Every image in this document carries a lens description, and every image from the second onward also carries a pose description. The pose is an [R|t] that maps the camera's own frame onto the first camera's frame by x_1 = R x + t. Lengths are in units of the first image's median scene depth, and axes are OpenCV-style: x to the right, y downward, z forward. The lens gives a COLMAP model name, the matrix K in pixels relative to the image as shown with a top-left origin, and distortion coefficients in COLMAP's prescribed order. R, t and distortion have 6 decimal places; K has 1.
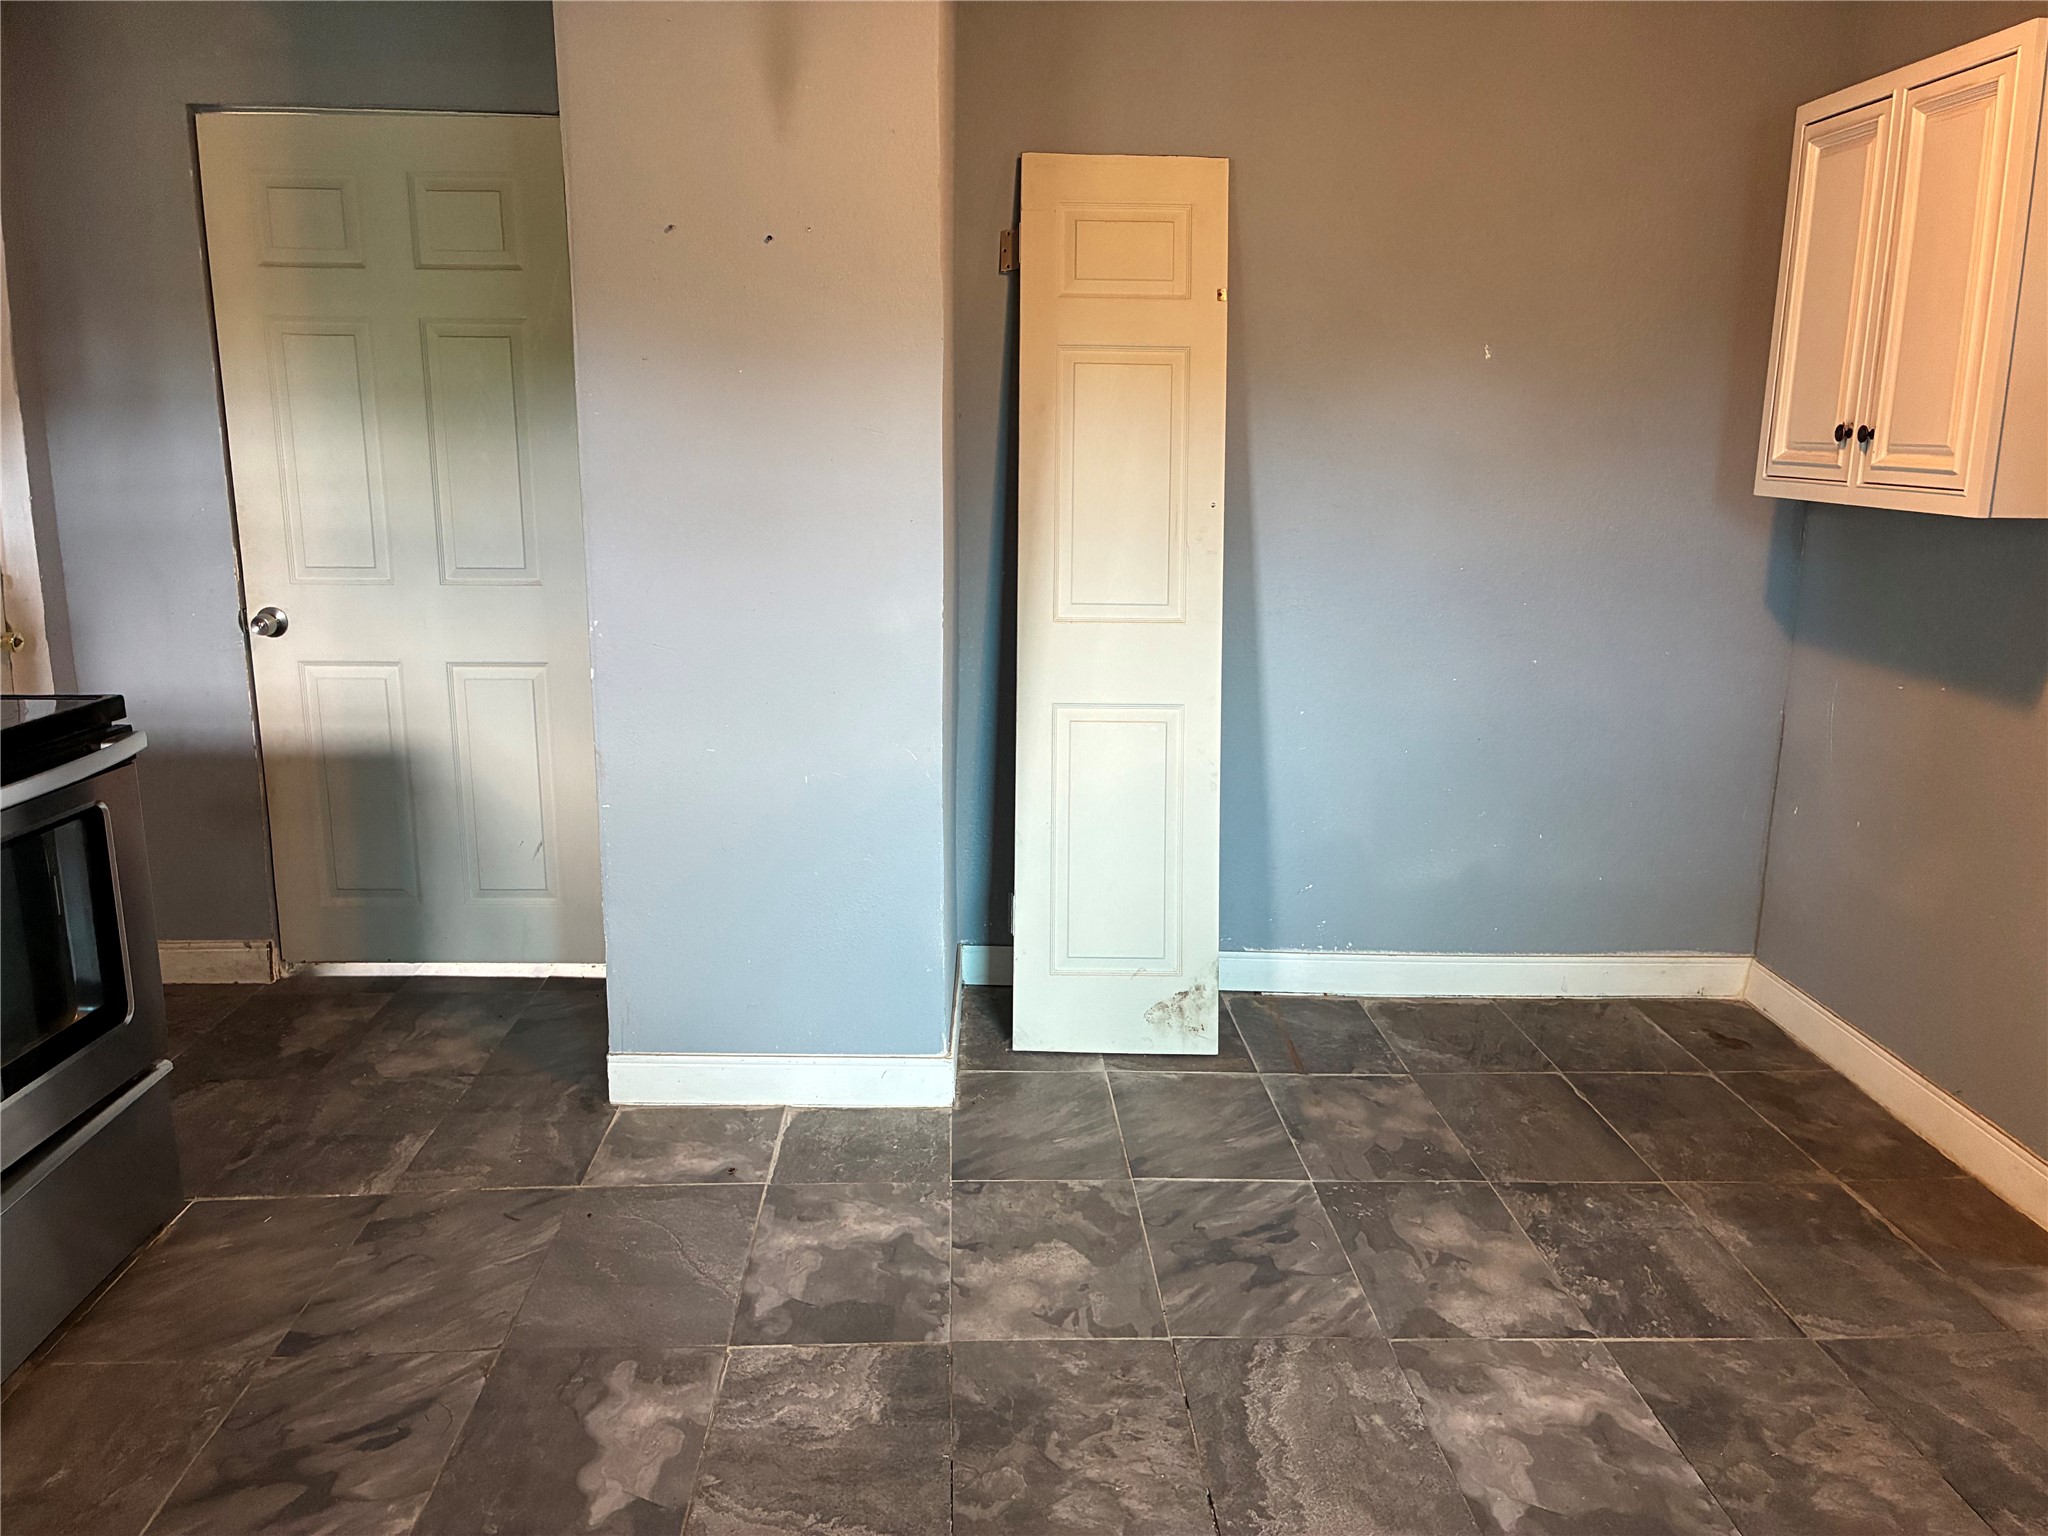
lens RADIAL K [[1572.8, 0, 1032.1], [0, 1572.8, 747.2], [0, 0, 1]] dist [0.027597, -0.010409]
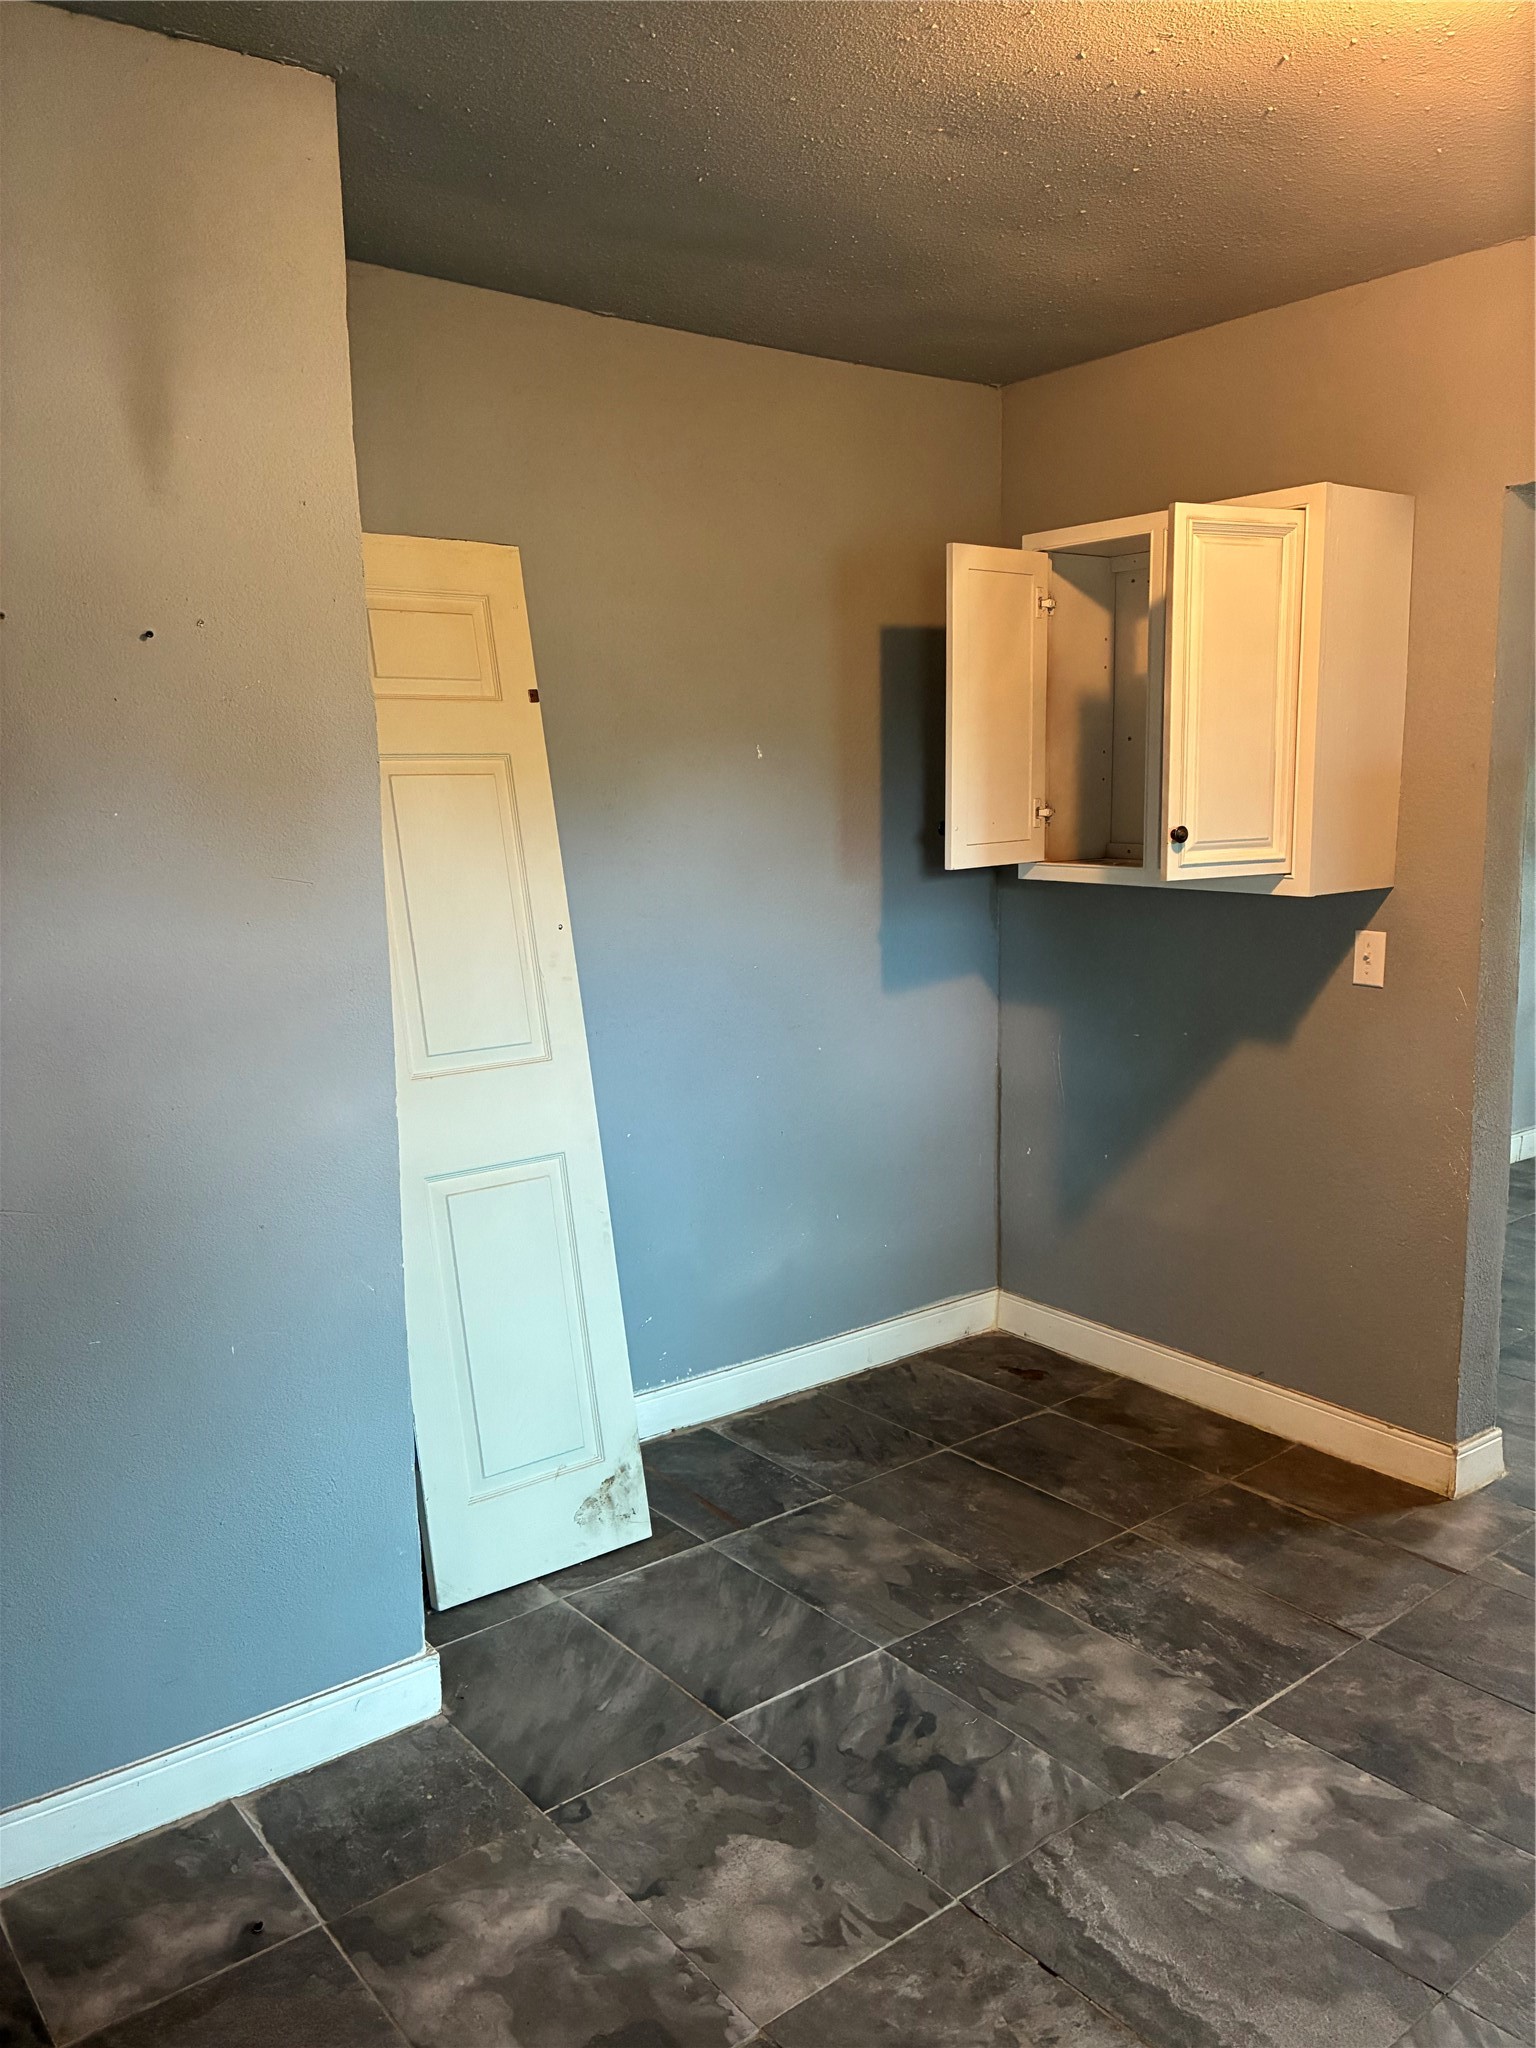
lens RADIAL K [[1542.7, 0, 768.0], [0, 1542.7, 1024.0], [0, 0, 1]] dist [0.040300, -0.049299]
pose [[0.809097, -0.124031, 0.574438, -0.372750], [0.150063, 0.988674, 0.002109, -0.105127], [-0.568194, 0.084495, 0.818545, 0.274283]]
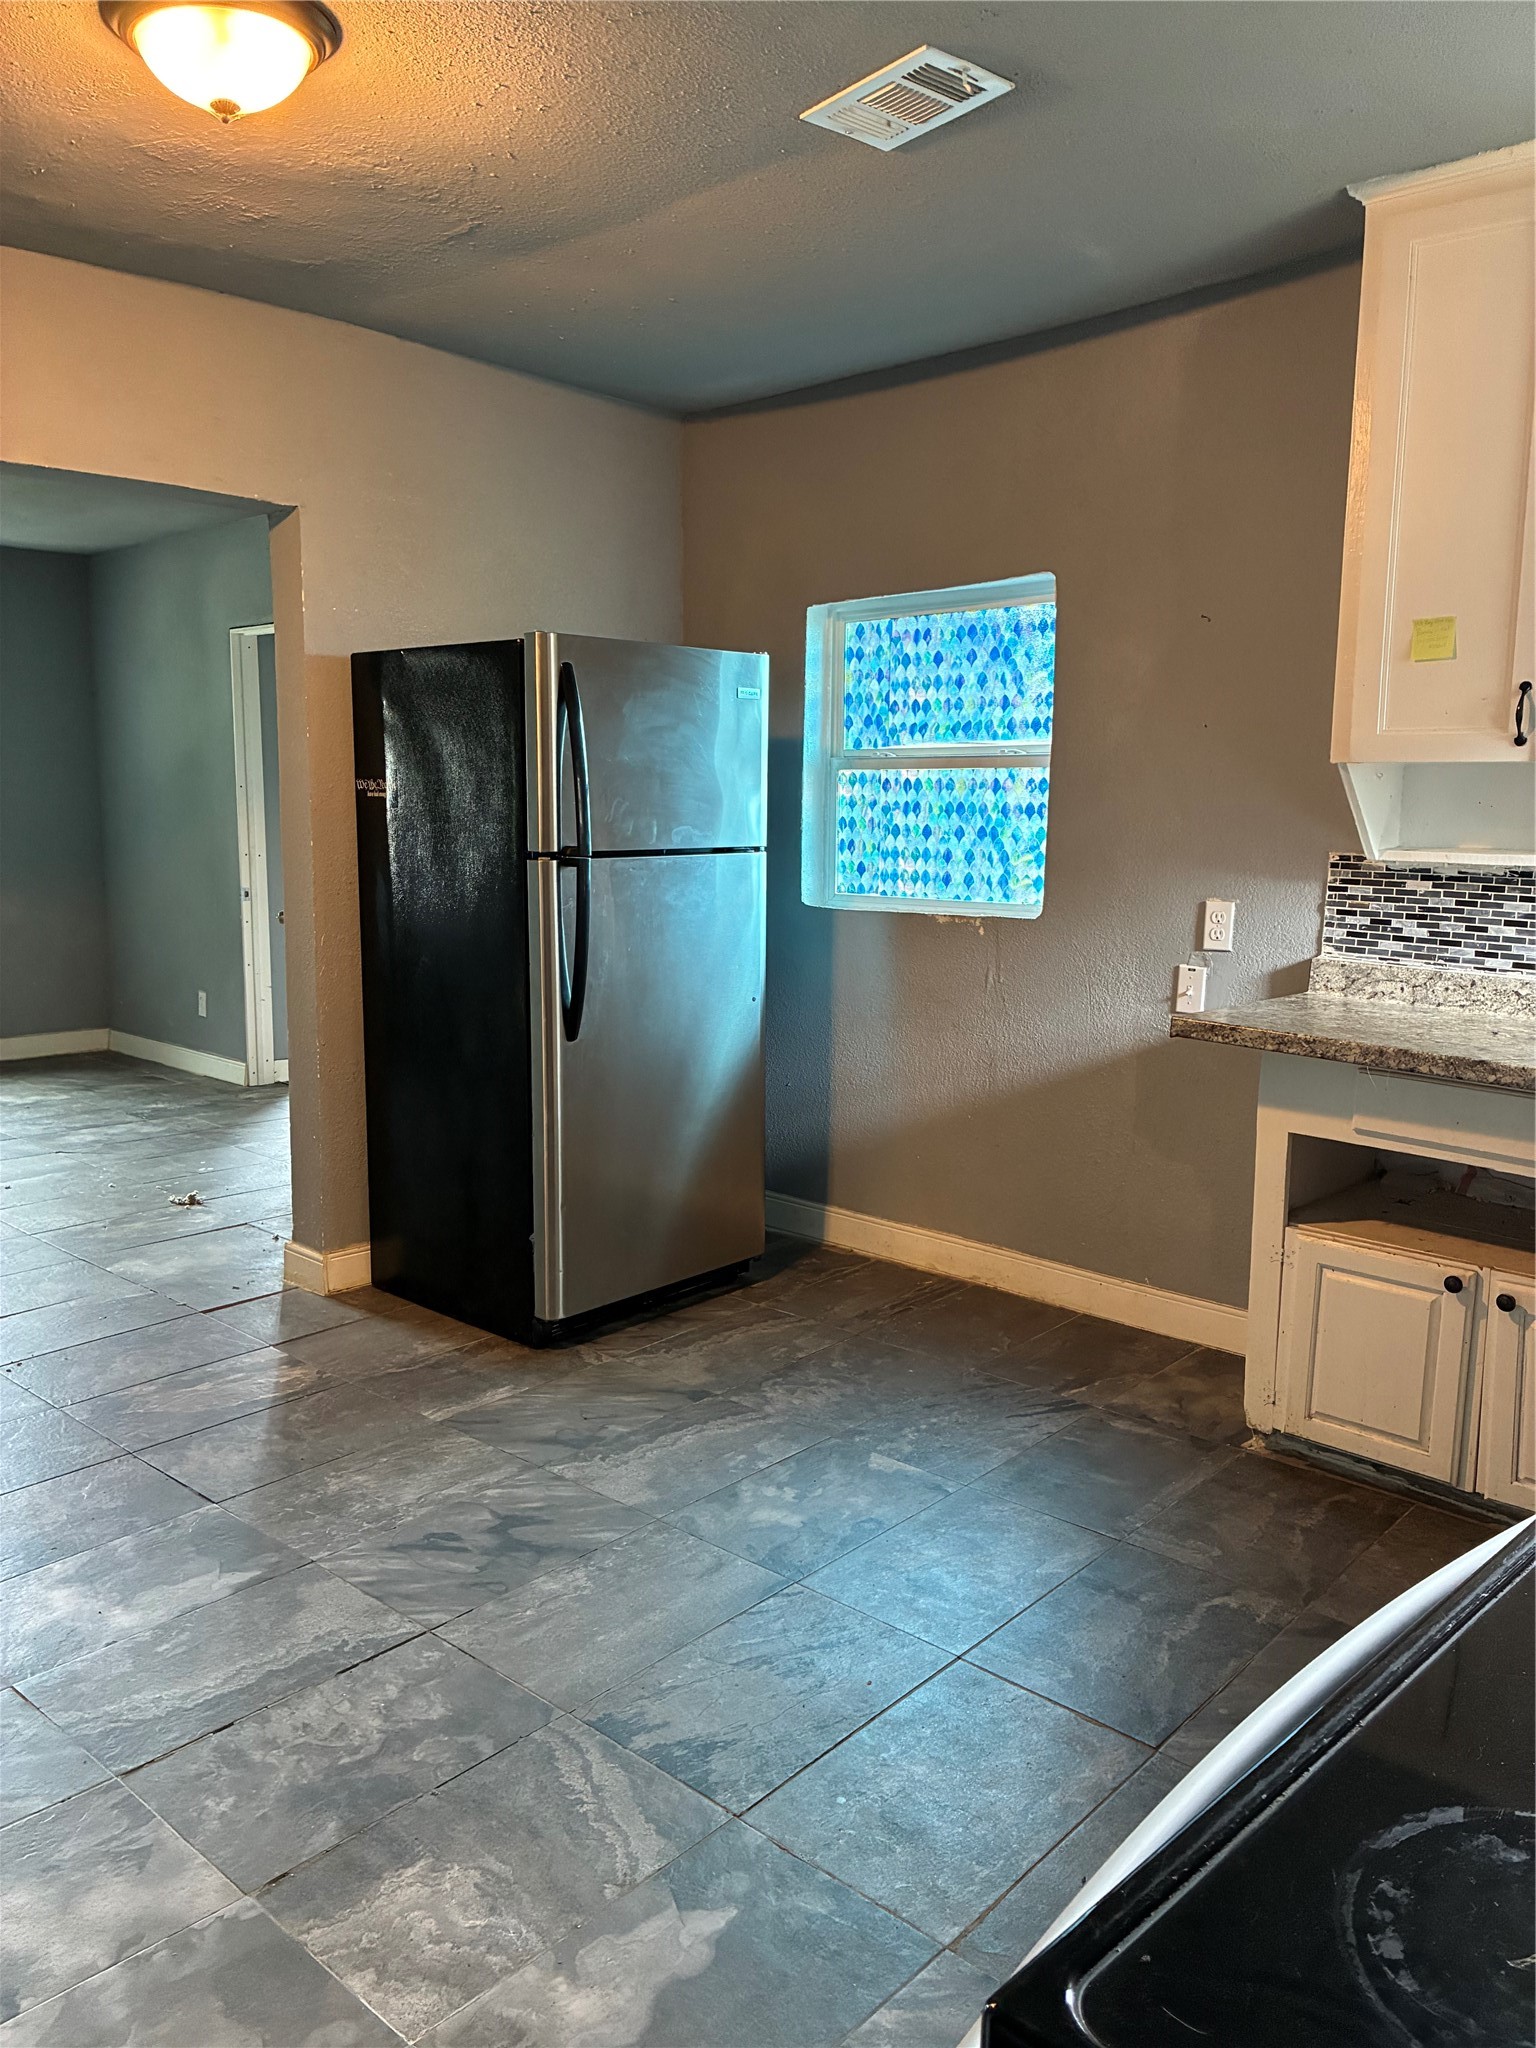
lens RADIAL K [[1572.8, 0, 776.5], [0, 1572.8, 1012.4], [0, 0, 1]] dist [0.027597, -0.010409]
pose [[-0.708185, -0.123114, 0.695210, -0.639094], [0.123805, 0.947767, 0.293955, -0.212727], [-0.695087, 0.294245, -0.655953, 1.041294]]
